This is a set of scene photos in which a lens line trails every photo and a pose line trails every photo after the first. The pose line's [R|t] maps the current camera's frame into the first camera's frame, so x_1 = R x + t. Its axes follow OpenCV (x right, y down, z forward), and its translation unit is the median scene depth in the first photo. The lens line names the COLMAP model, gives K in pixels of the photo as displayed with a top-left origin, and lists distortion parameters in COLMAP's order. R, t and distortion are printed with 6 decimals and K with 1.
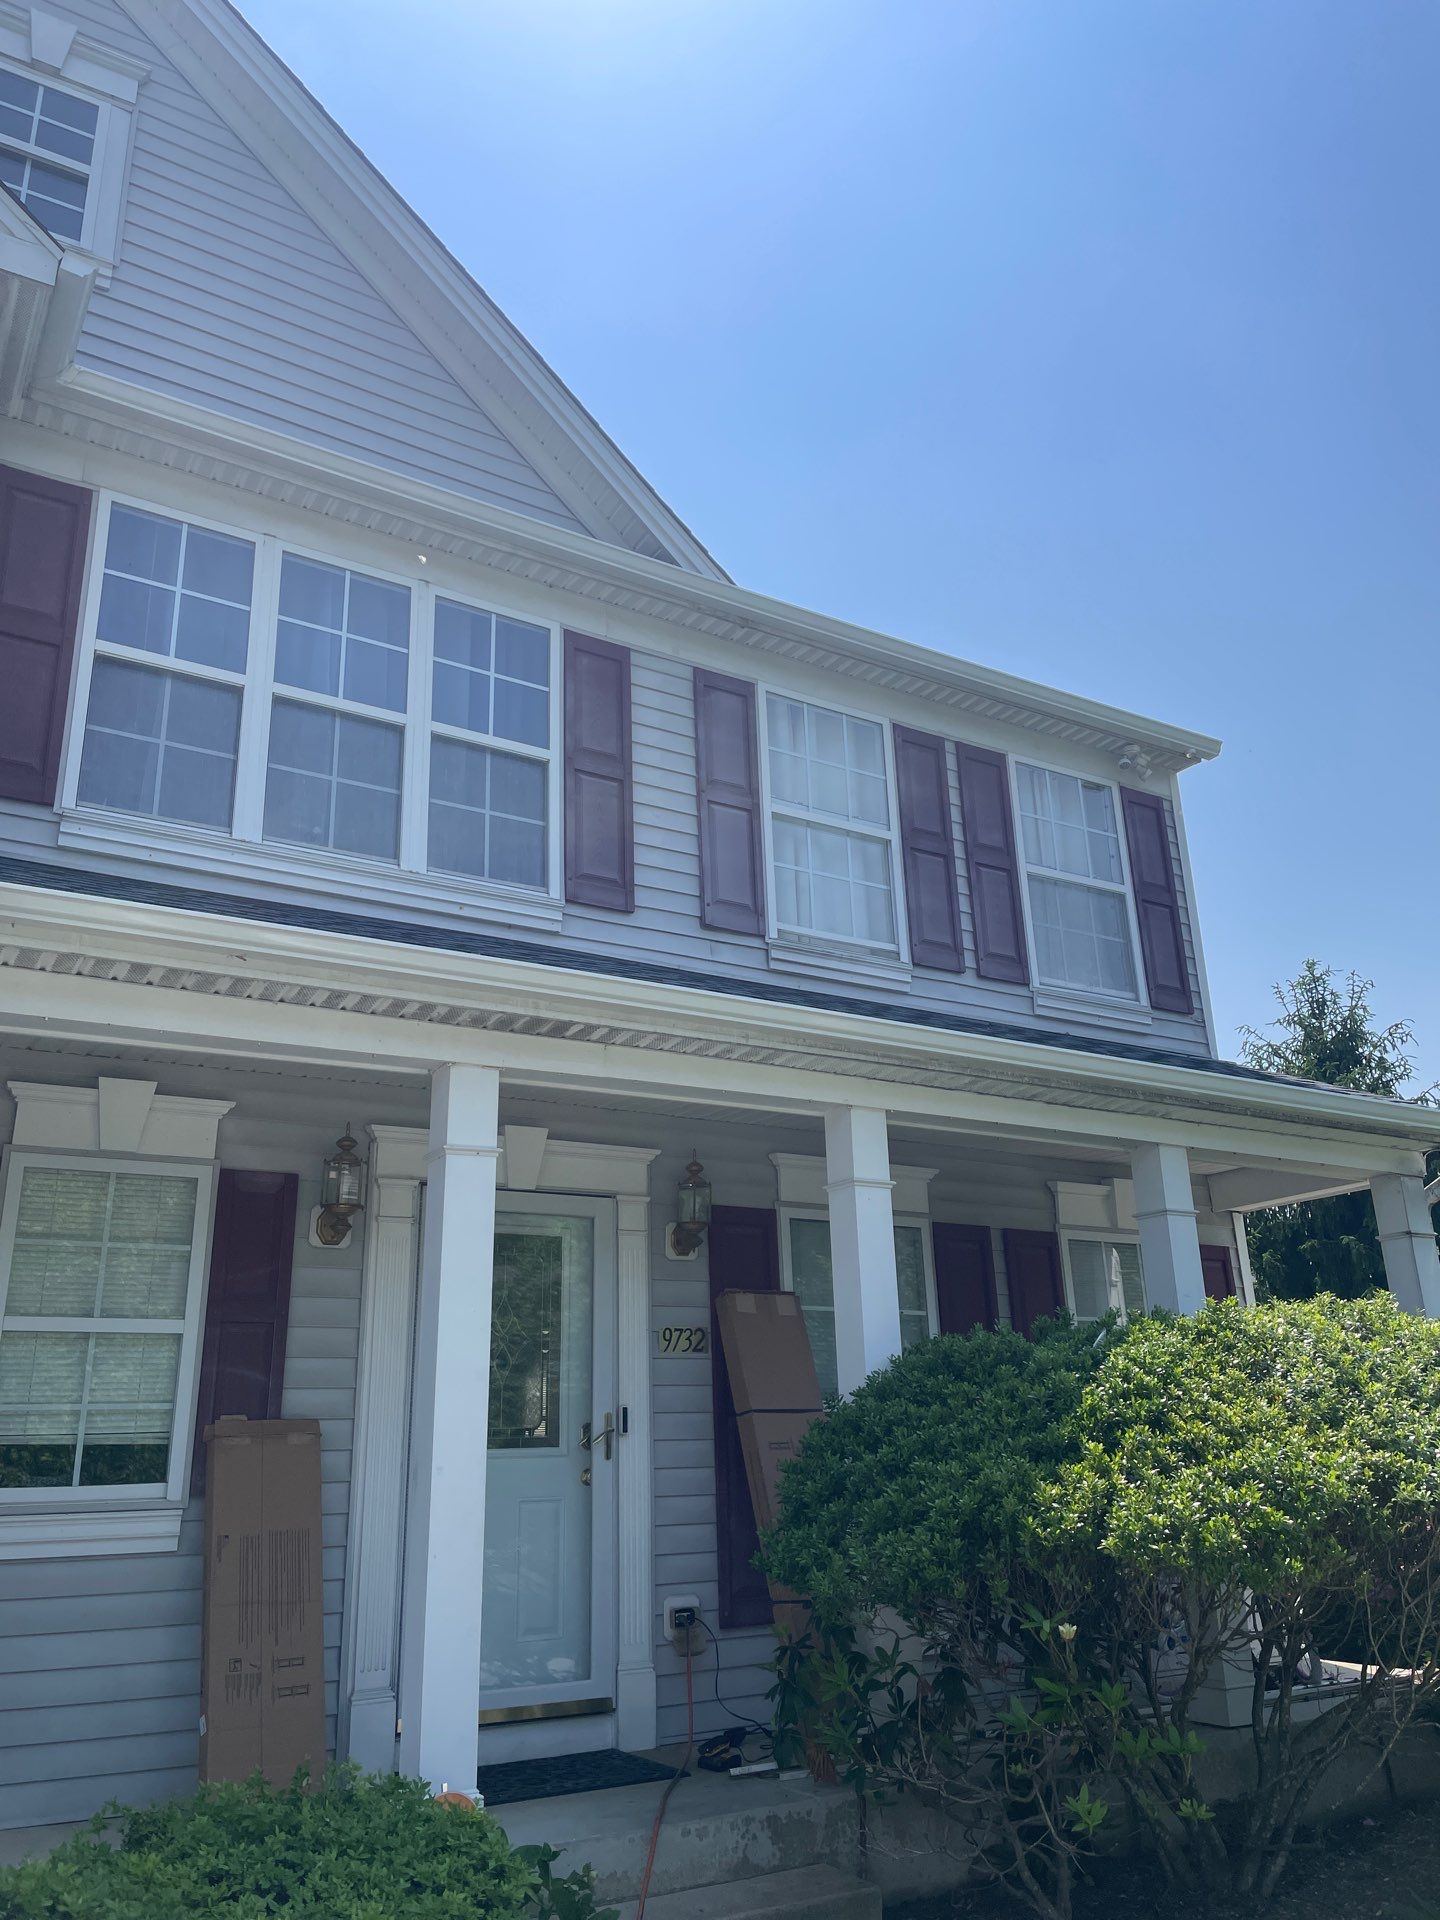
lens RADIAL K [[1440.2, 0, 720.0], [0, 1440.2, 960.0], [0, 0, 1]] dist [0.112752, -0.168263]
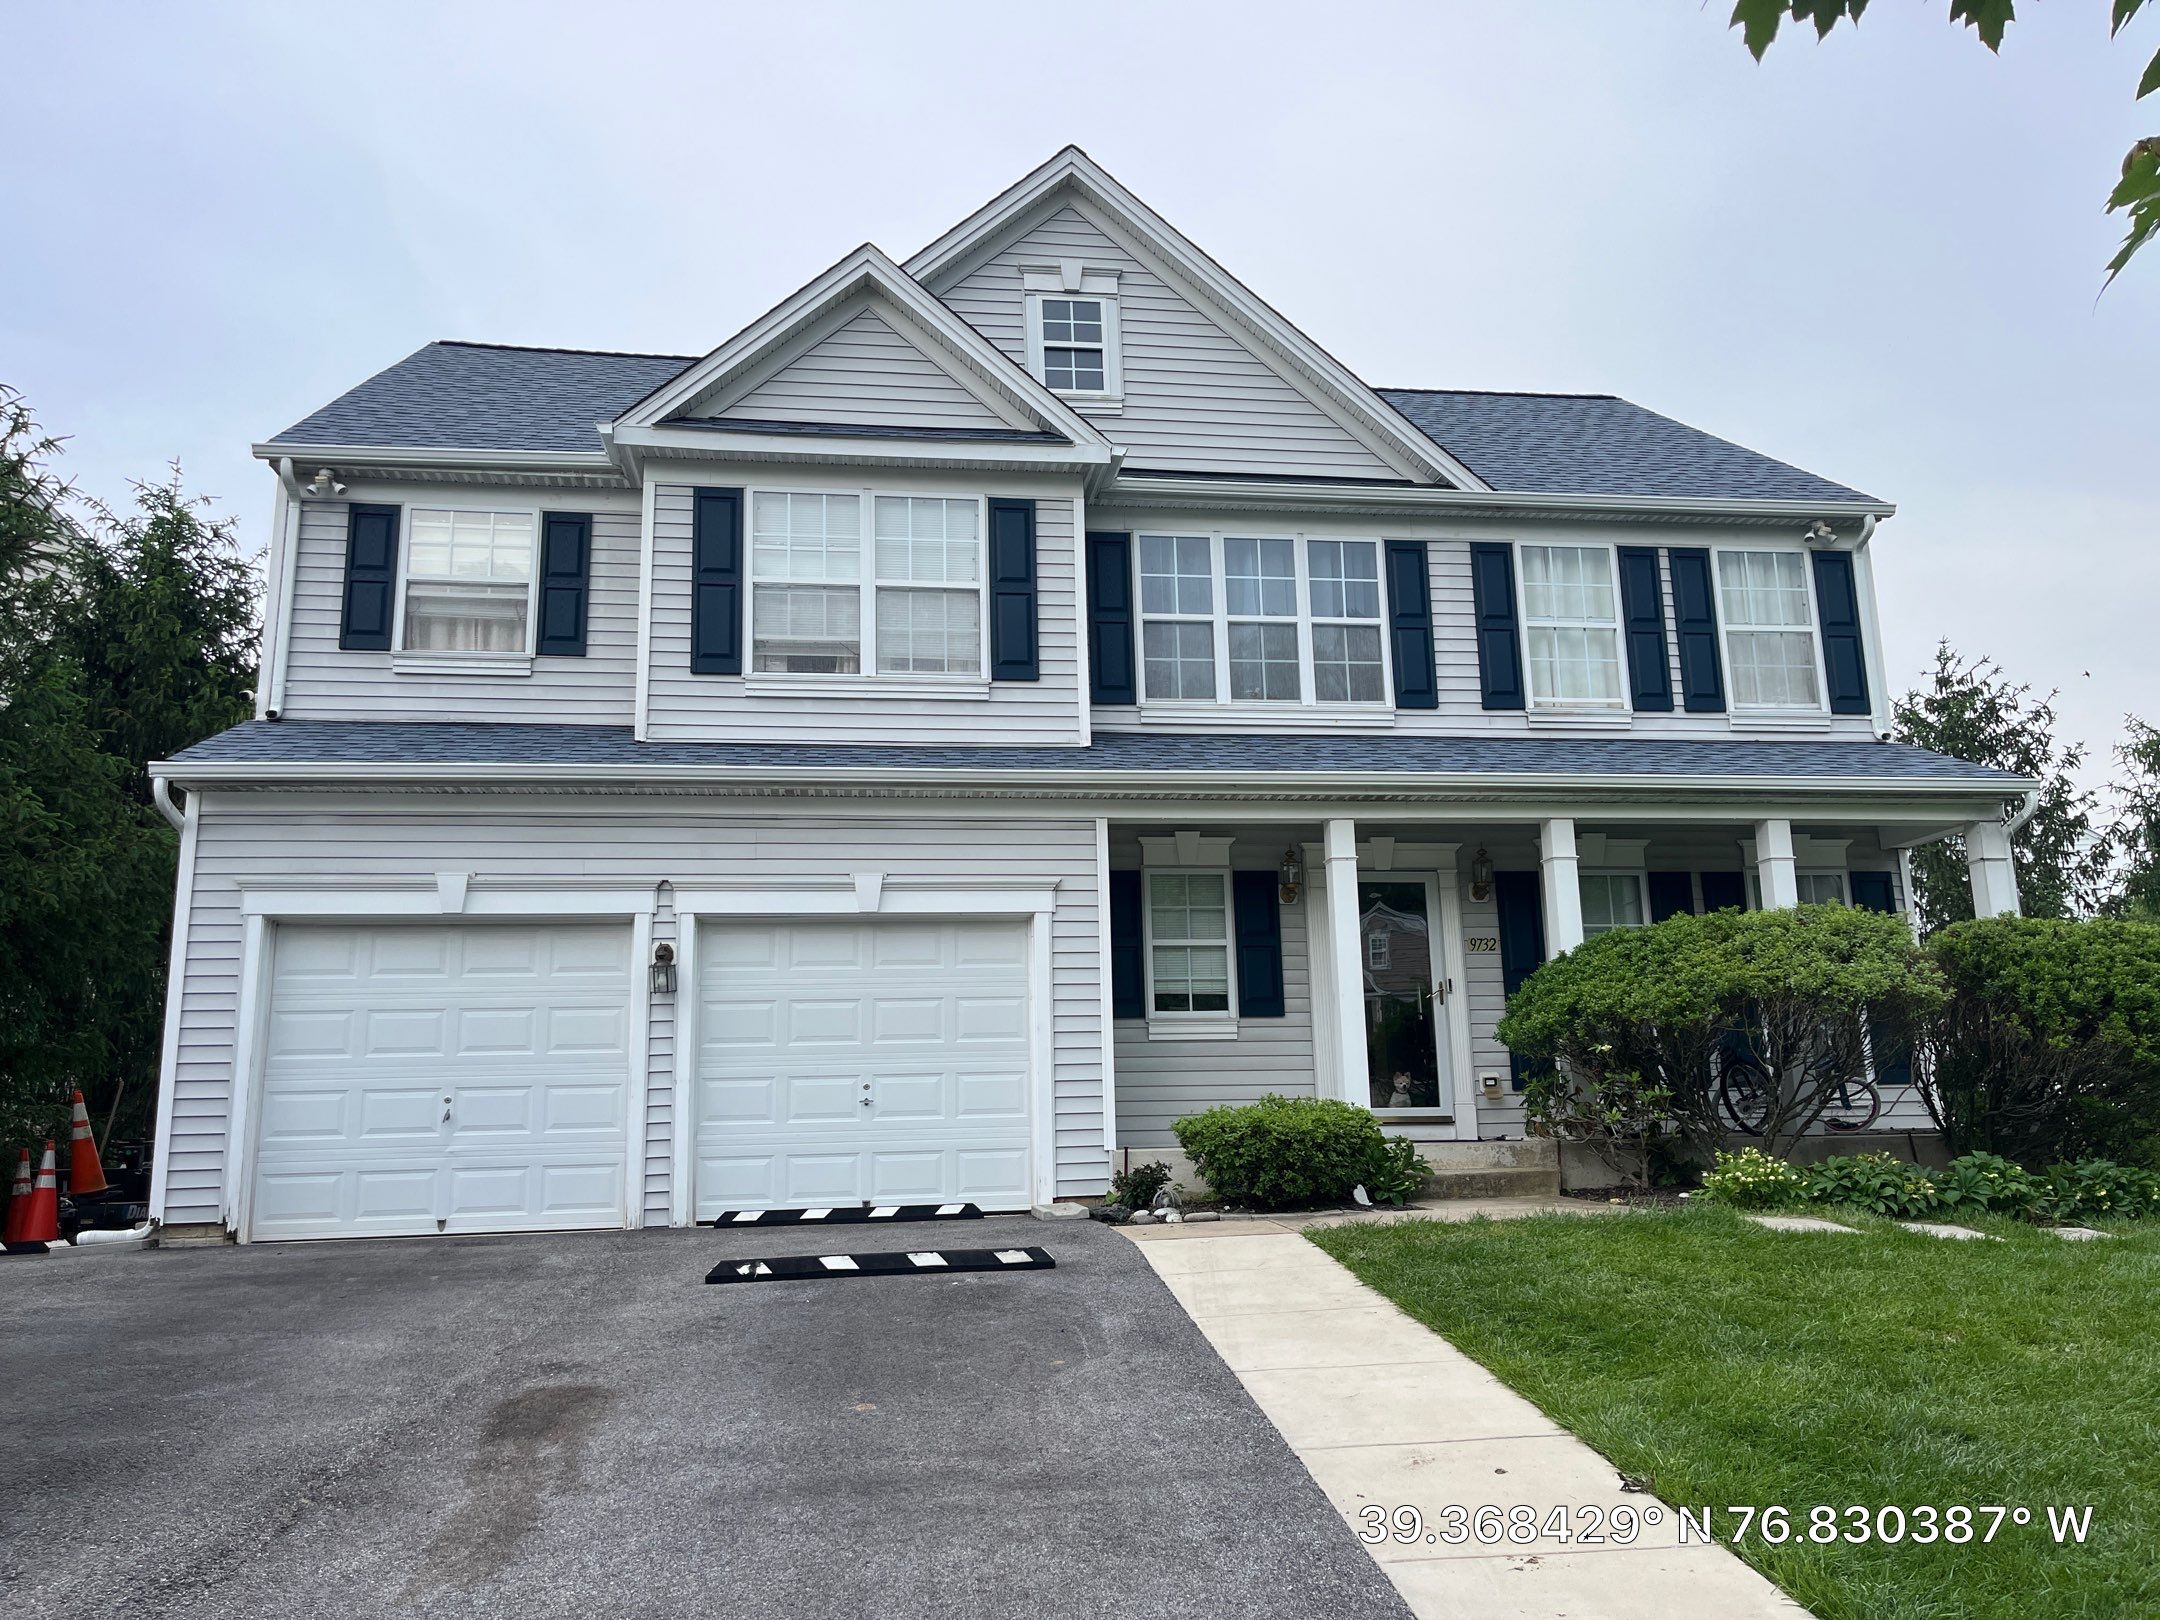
lens RADIAL K [[1541.7, 0, 1080.0], [0, 1541.7, 810.0], [0, 0, 1]] dist [0.101061, -0.152598]
pose [[0.917751, -0.073628, -0.390273, 0.255188], [0.127342, 0.985336, 0.113561, -0.172049], [0.376189, -0.153919, 0.913669, -0.852359]]
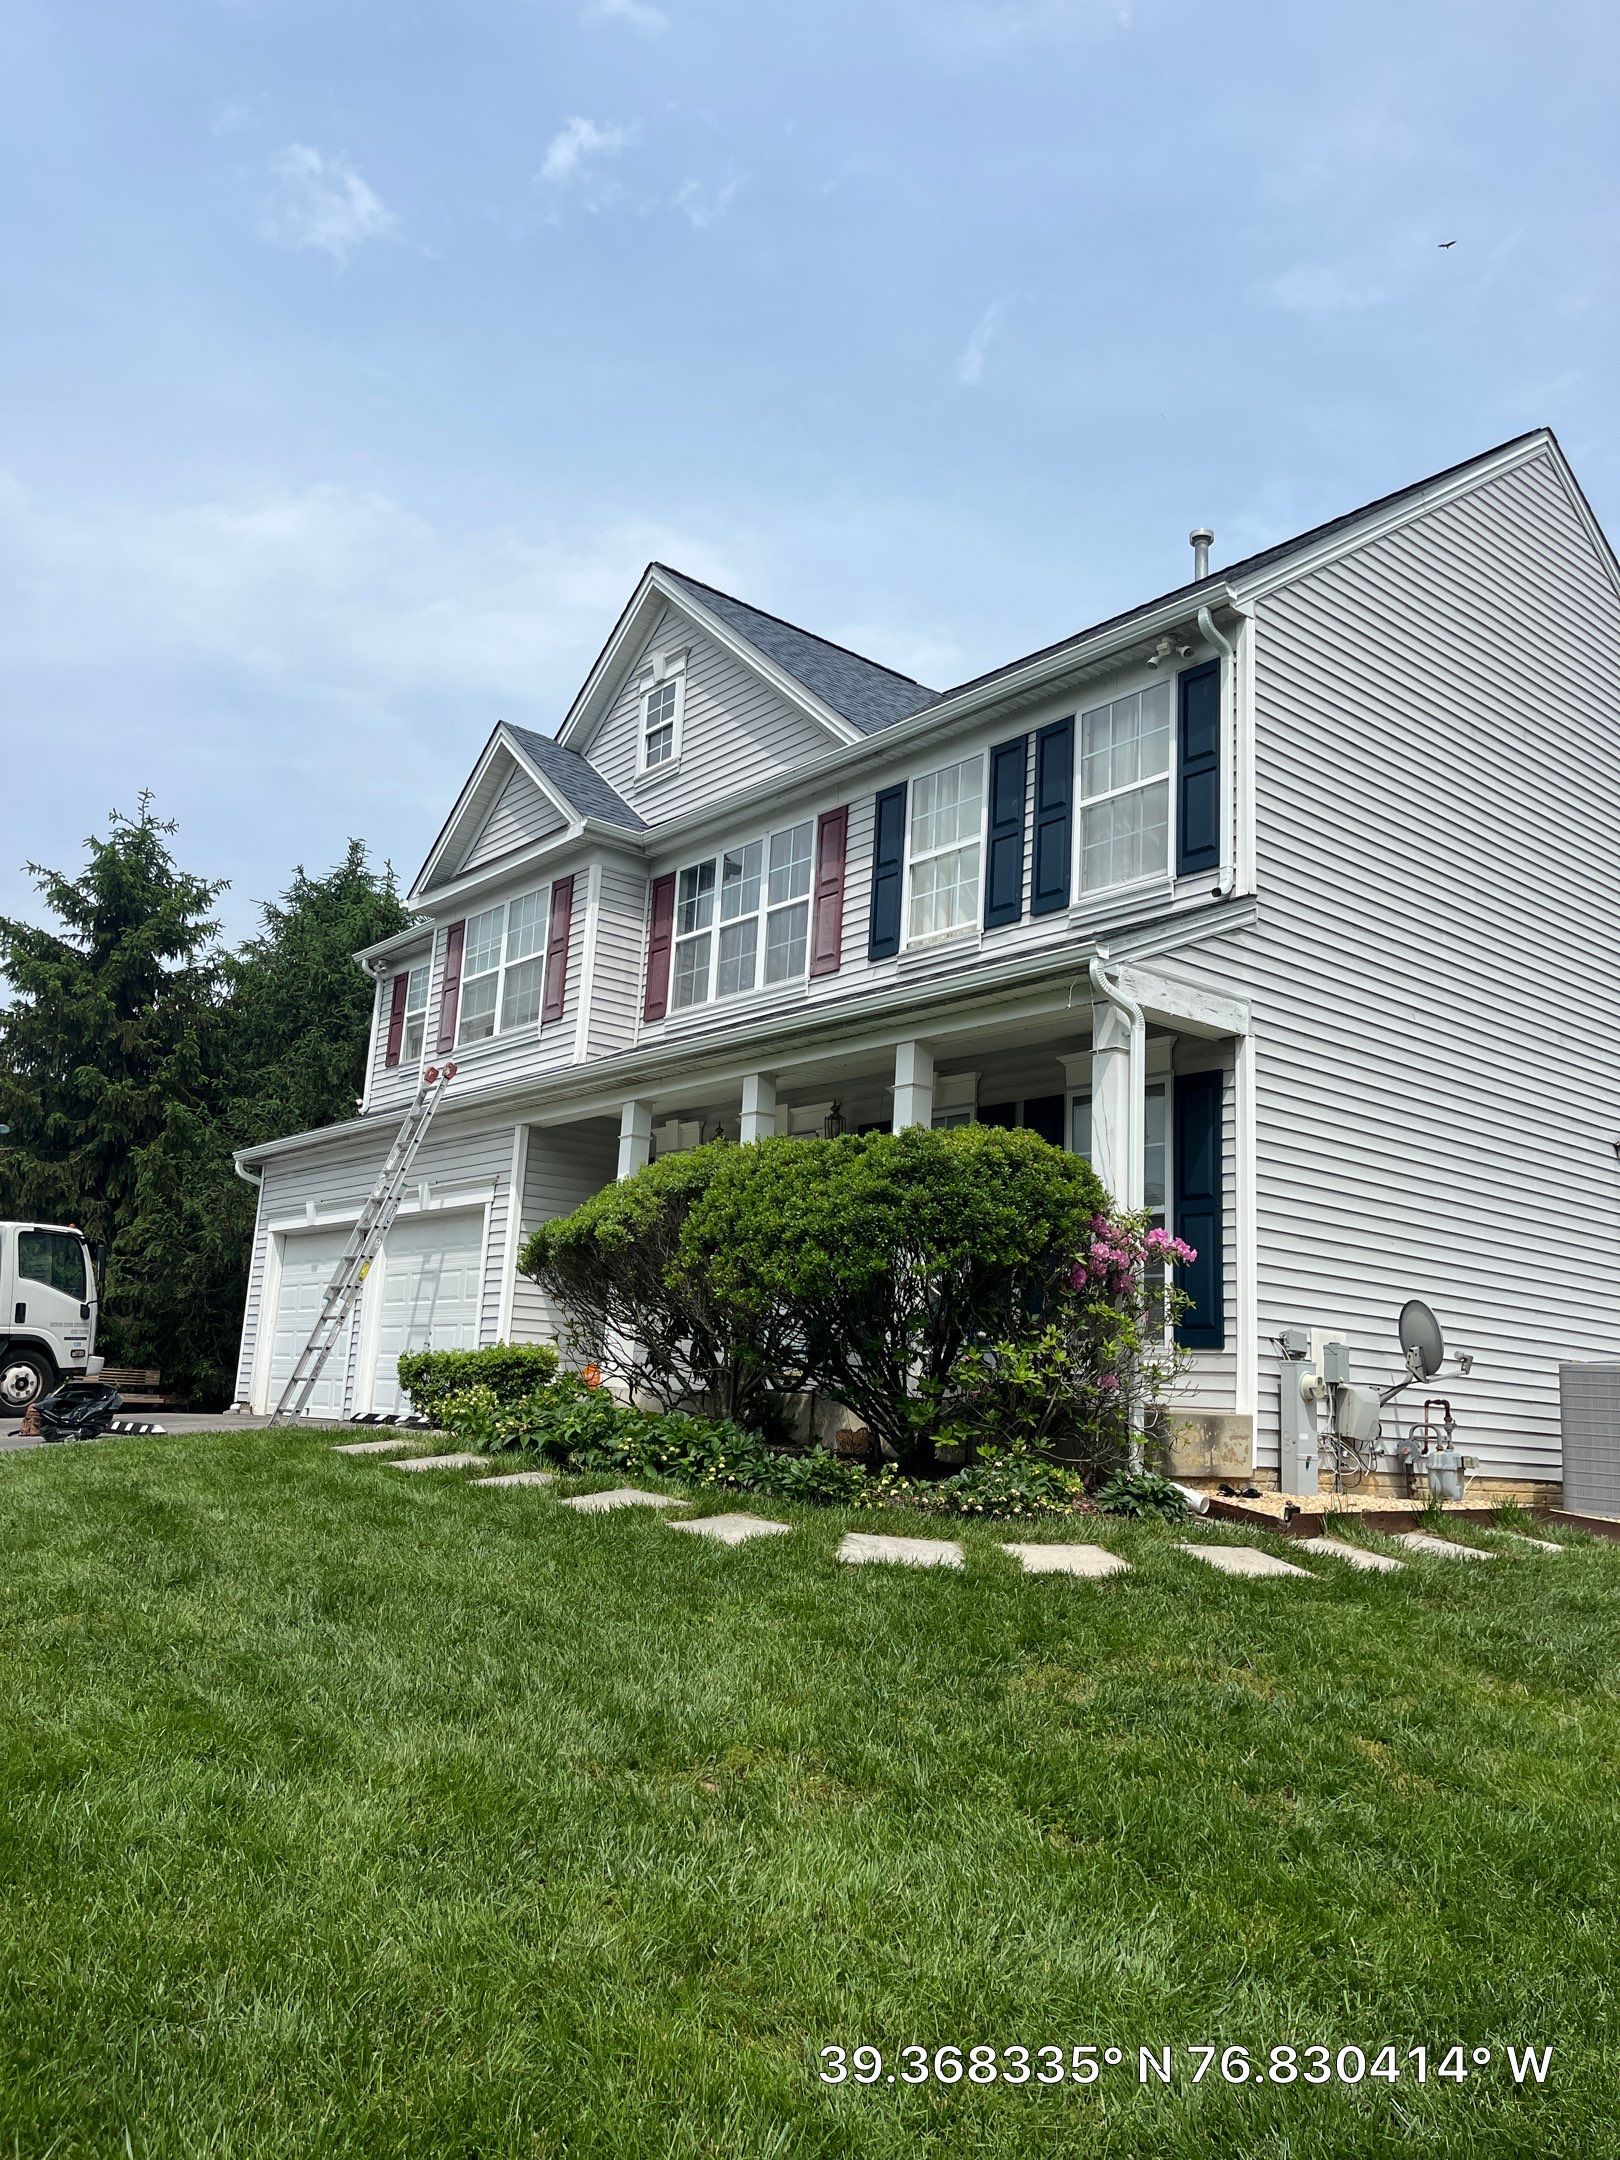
lens RADIAL K [[1541.7, 0, 810.0], [0, 1541.7, 1080.0], [0, 0, 1]] dist [0.101061, -0.152598]
pose [[0.158274, -0.166484, -0.973259, 1.678406], [0.273374, 0.954540, -0.118826, 0.298799], [0.948797, -0.247257, 0.196591, 0.556465]]
